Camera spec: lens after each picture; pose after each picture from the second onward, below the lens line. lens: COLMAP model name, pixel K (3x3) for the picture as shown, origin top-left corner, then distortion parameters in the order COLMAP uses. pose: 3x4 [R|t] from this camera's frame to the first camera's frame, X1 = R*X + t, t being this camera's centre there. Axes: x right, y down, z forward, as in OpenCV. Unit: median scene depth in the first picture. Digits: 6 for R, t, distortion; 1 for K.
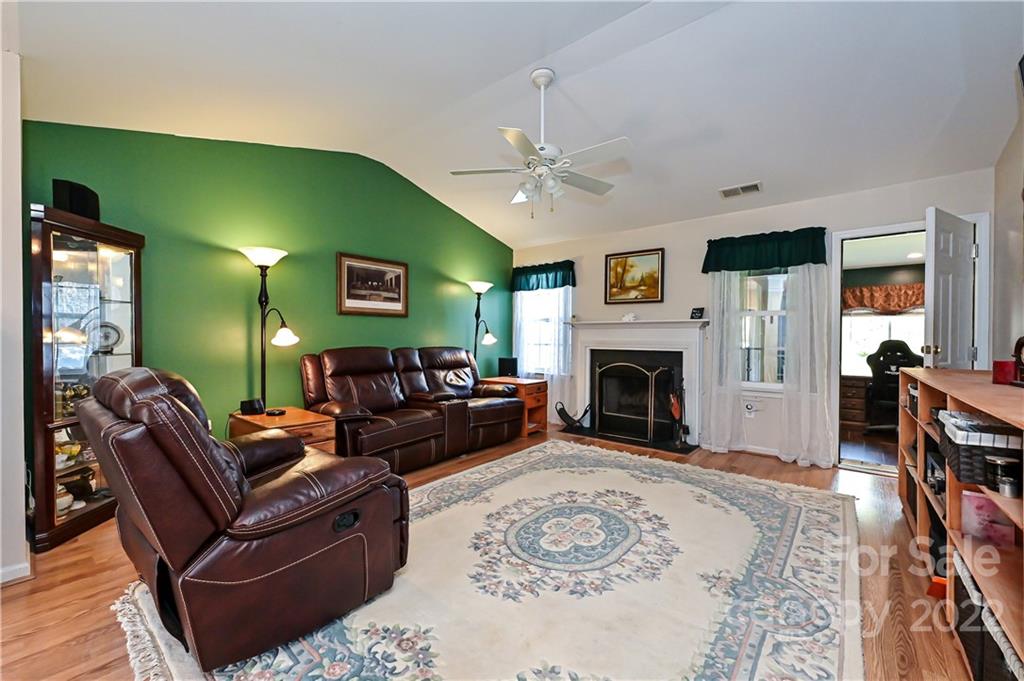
lens RADIAL K [[410.3, 0, 511.6], [0, 410.3, 339.6], [0, 0, 1]] dist [-0.002631, 0.000601]
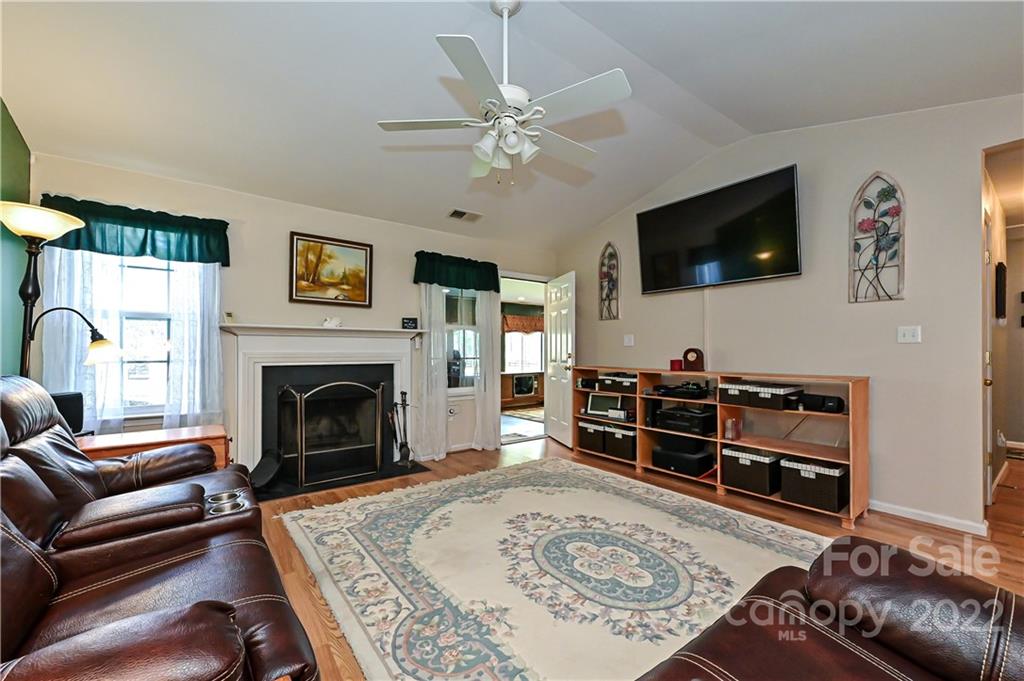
lens RADIAL K [[410.3, 0, 515.1], [0, 410.3, 349.7], [0, 0, 1]] dist [-0.002631, 0.000601]
pose [[0.231844, -0.003346, 0.972747, -0.490179], [0.005636, 0.999982, 0.002097, -0.003602], [-0.972737, 0.004997, 0.231859, 0.619703]]
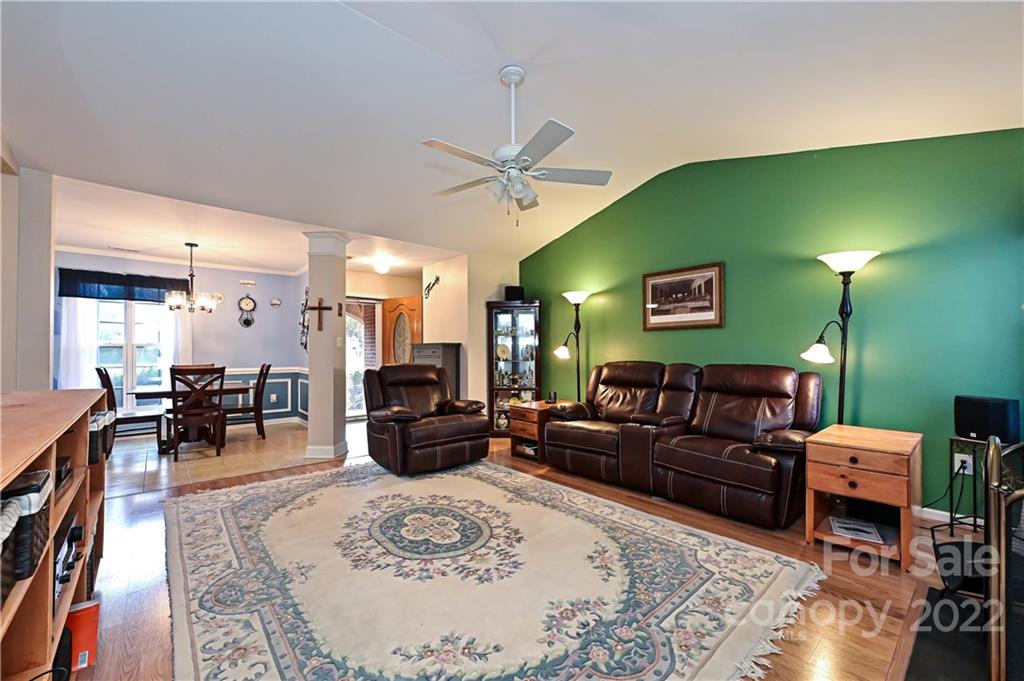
lens RADIAL K [[410.3, 0, 507.4], [0, 410.3, 346.5], [0, 0, 1]] dist [-0.002631, 0.000601]
pose [[-0.174565, -0.018329, -0.984475, 0.755535], [-0.006149, 0.999828, -0.017524, 0.000684], [0.984626, 0.002994, -0.174648, 0.875855]]
